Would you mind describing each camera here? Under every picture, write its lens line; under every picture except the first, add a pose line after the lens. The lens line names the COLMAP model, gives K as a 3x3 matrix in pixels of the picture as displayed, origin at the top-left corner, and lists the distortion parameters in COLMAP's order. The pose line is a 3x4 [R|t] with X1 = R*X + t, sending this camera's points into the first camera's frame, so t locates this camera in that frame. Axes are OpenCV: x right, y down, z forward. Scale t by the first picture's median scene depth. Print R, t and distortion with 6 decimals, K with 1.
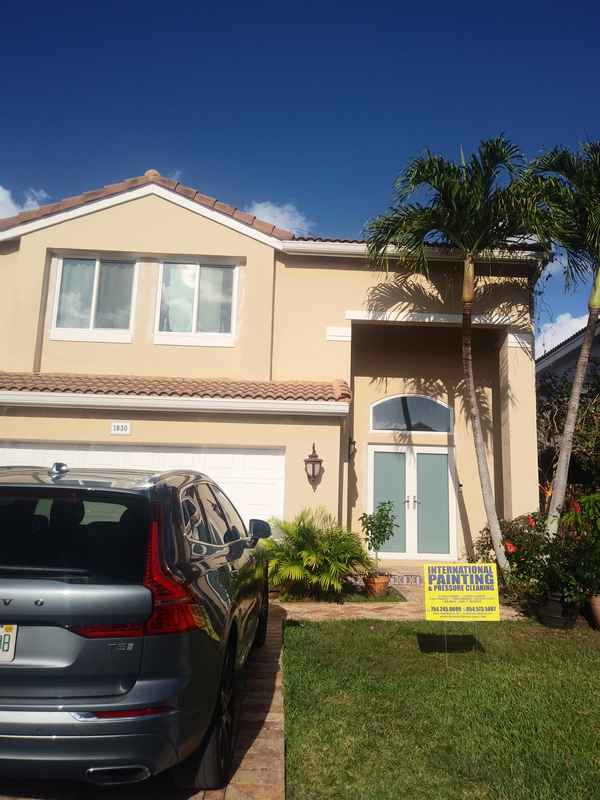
lens RADIAL K [[627.6, 0, 328.8], [0, 627.6, 401.3], [0, 0, 1]] dist [0.002252, -0.008610]
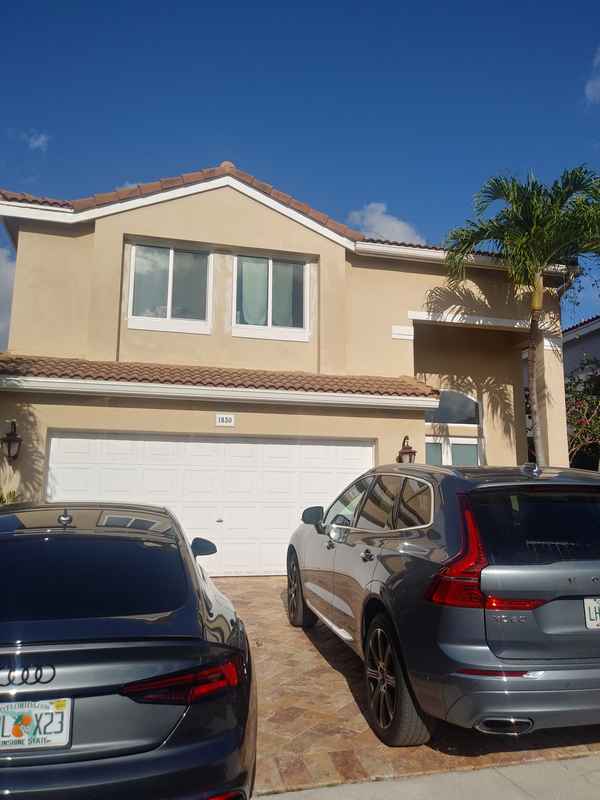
lens RADIAL K [[627.6, 0, 328.8], [0, 627.6, 401.3], [0, 0, 1]] dist [0.002252, -0.008610]
pose [[0.980522, 0.016527, 0.195714, -0.310835], [-0.021040, 0.999558, 0.020999, -0.010508], [-0.195280, -0.024708, 0.980436, -0.024099]]
